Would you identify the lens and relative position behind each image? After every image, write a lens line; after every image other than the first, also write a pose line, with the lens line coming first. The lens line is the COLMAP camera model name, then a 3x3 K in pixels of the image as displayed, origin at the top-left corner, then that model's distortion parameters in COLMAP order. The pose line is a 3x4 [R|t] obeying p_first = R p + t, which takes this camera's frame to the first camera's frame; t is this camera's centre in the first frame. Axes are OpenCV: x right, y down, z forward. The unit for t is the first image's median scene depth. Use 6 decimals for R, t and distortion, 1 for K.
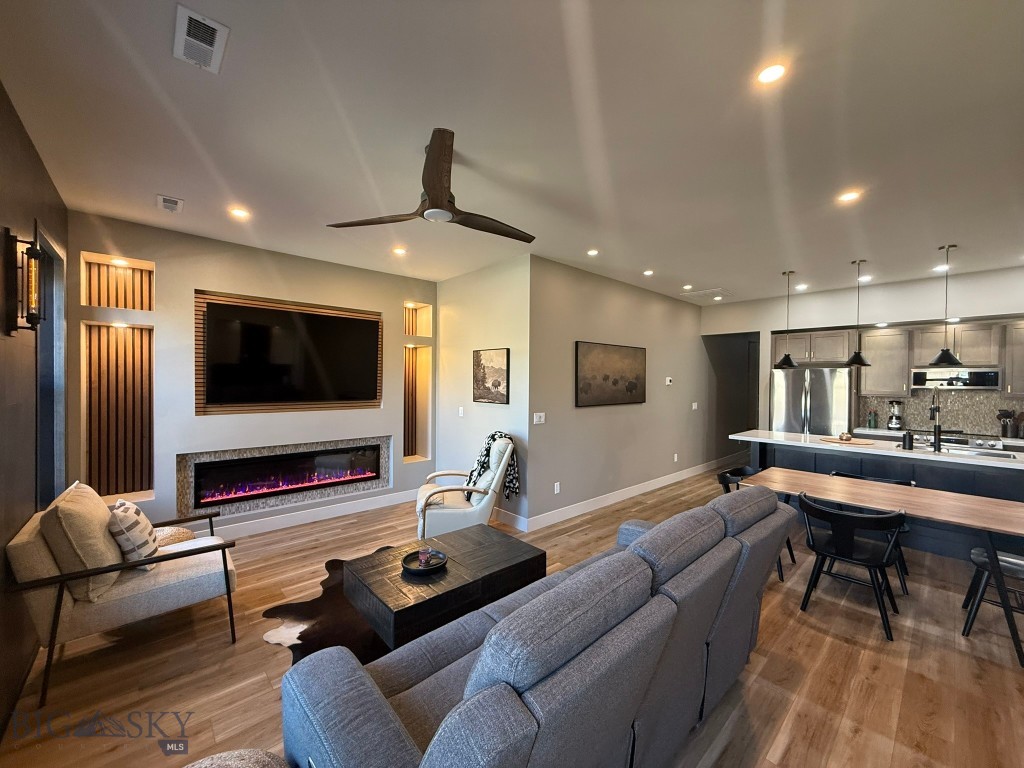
lens RADIAL K [[407.8, 0, 509.4], [0, 407.8, 383.5], [0, 0, 1]] dist [-0.000451, 0.000049]
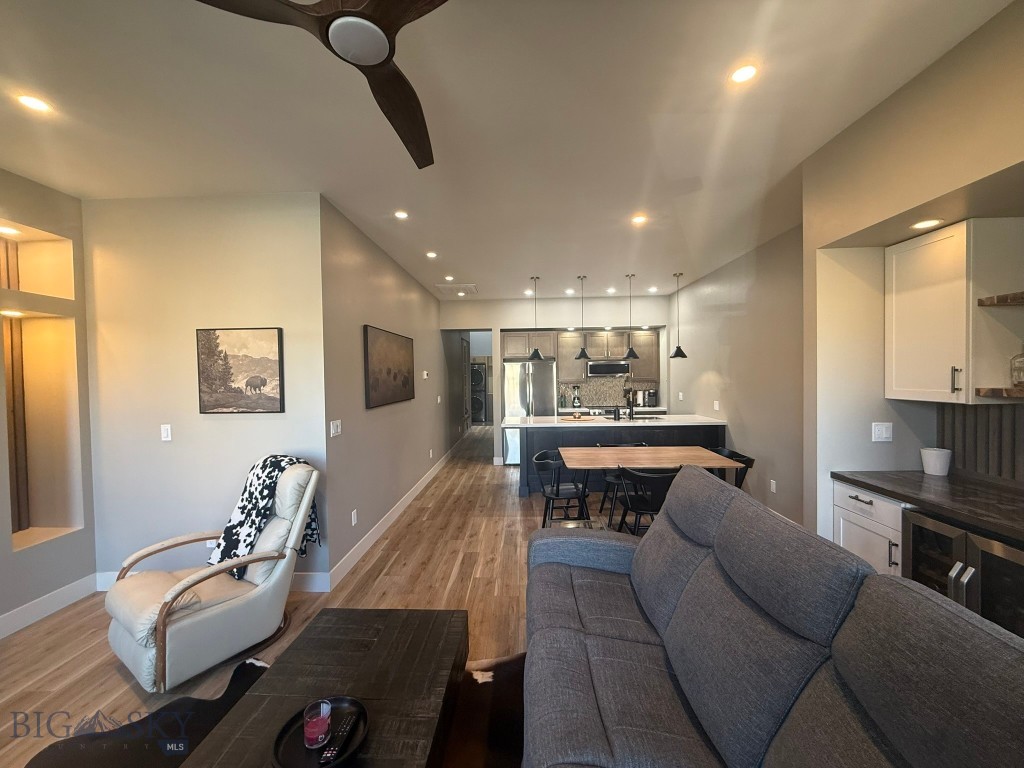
lens RADIAL K [[407.8, 0, 509.4], [0, 407.8, 383.5], [0, 0, 1]] dist [-0.000451, 0.000049]
pose [[0.699326, -0.034376, 0.713976, -0.210195], [0.028141, 0.999393, 0.020554, 0.000399], [-0.714249, 0.005717, 0.699869, 0.260403]]
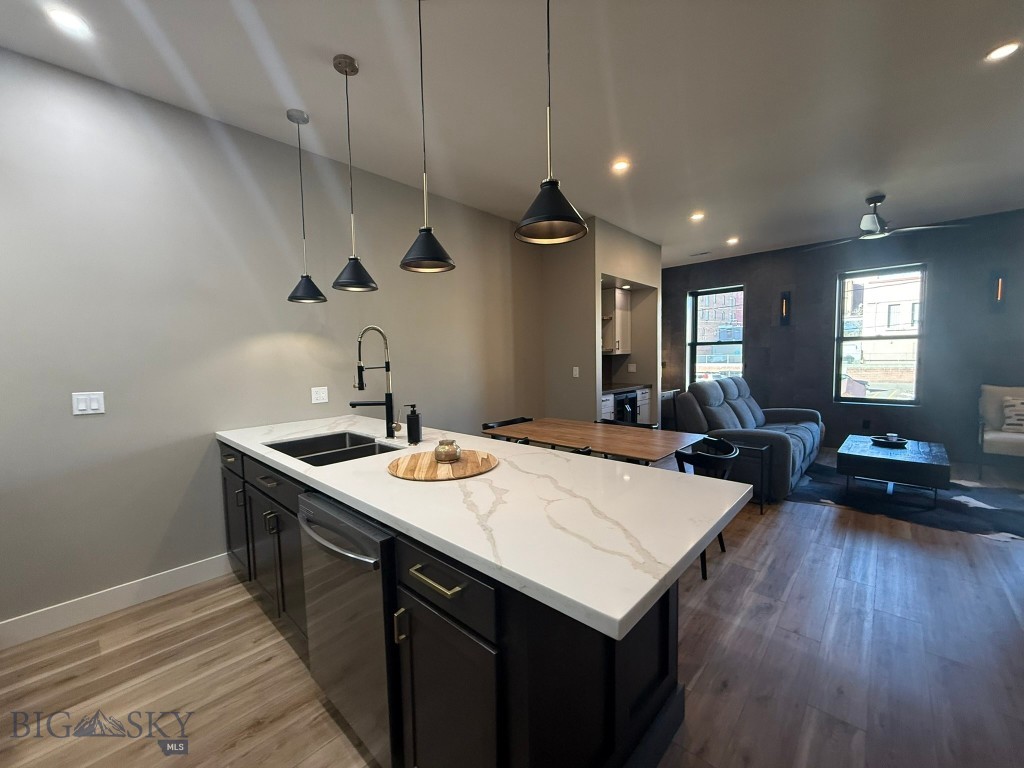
lens RADIAL K [[407.8, 0, 509.4], [0, 407.8, 383.5], [0, 0, 1]] dist [-0.000451, 0.000049]
pose [[-0.996739, 0.015658, -0.079162, 0.770294], [0.009853, 0.997269, 0.073189, 0.039058], [0.080092, 0.072170, -0.994171, 1.336804]]
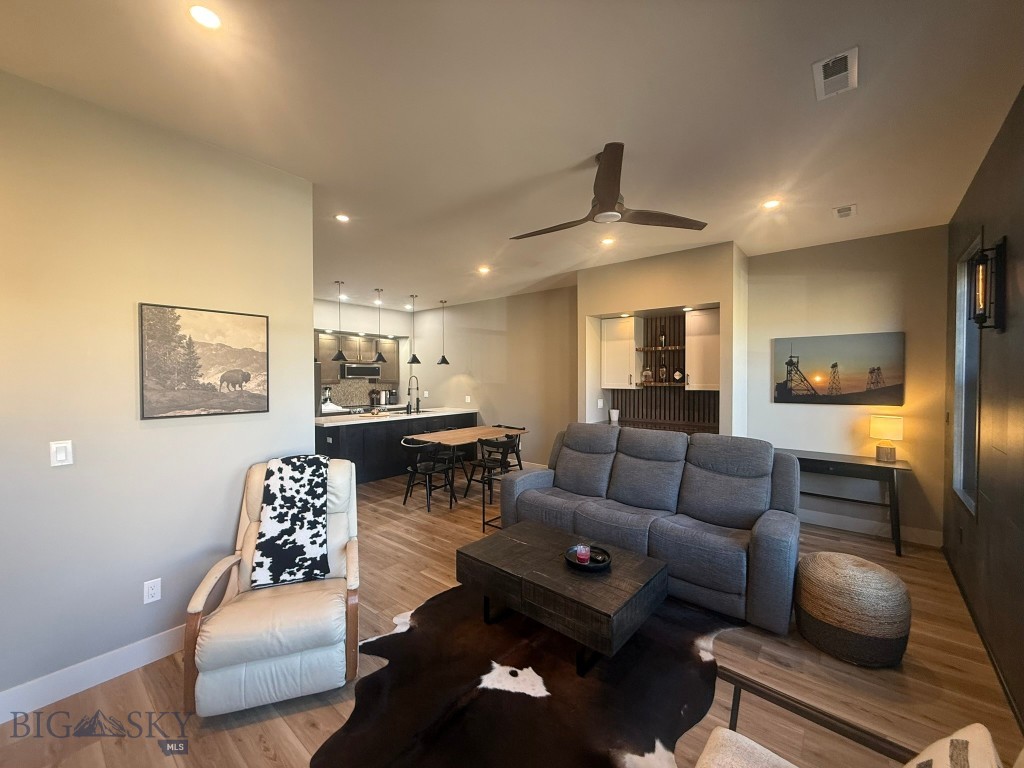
lens RADIAL K [[407.8, 0, 509.4], [0, 407.8, 383.5], [0, 0, 1]] dist [-0.000451, 0.000049]
pose [[-0.134110, -0.025762, 0.990632, -0.610054], [0.008238, 0.999599, 0.027110, -0.002922], [-0.990932, 0.011796, -0.133844, 0.704785]]
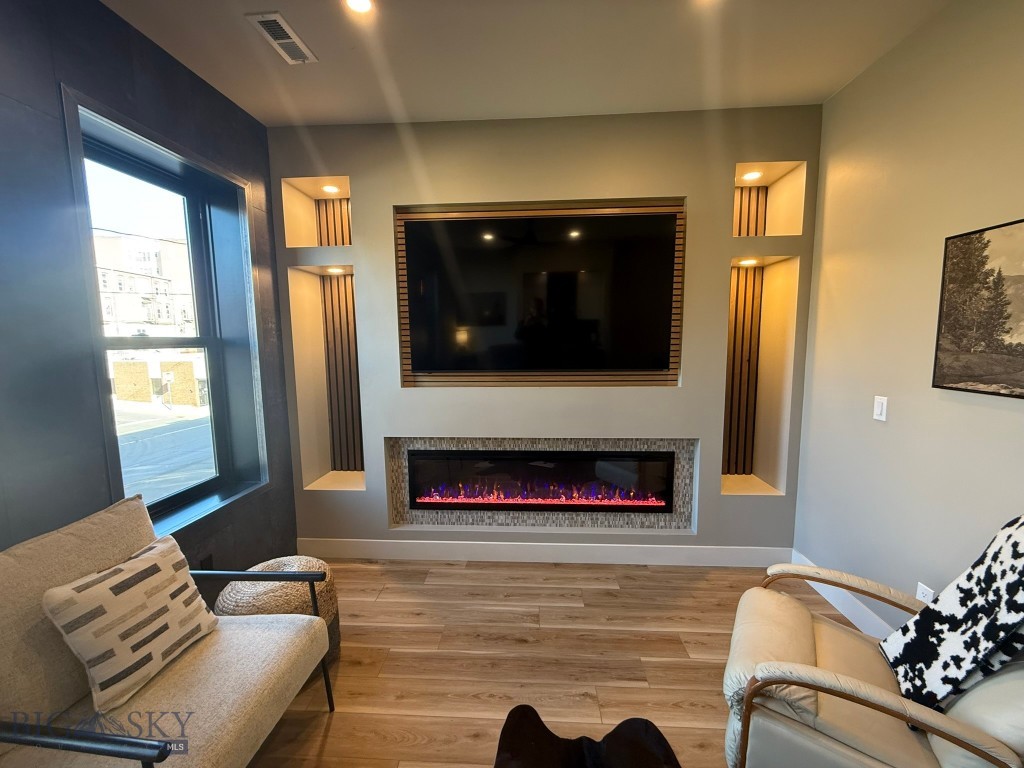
lens RADIAL K [[407.8, 0, 509.4], [0, 407.8, 383.5], [0, 0, 1]] dist [-0.000451, 0.000049]
pose [[0.696637, 0.062577, -0.714689, -0.097572], [0.011614, 0.995074, 0.098448, 0.002614], [0.717330, -0.076883, 0.692479, 0.521432]]
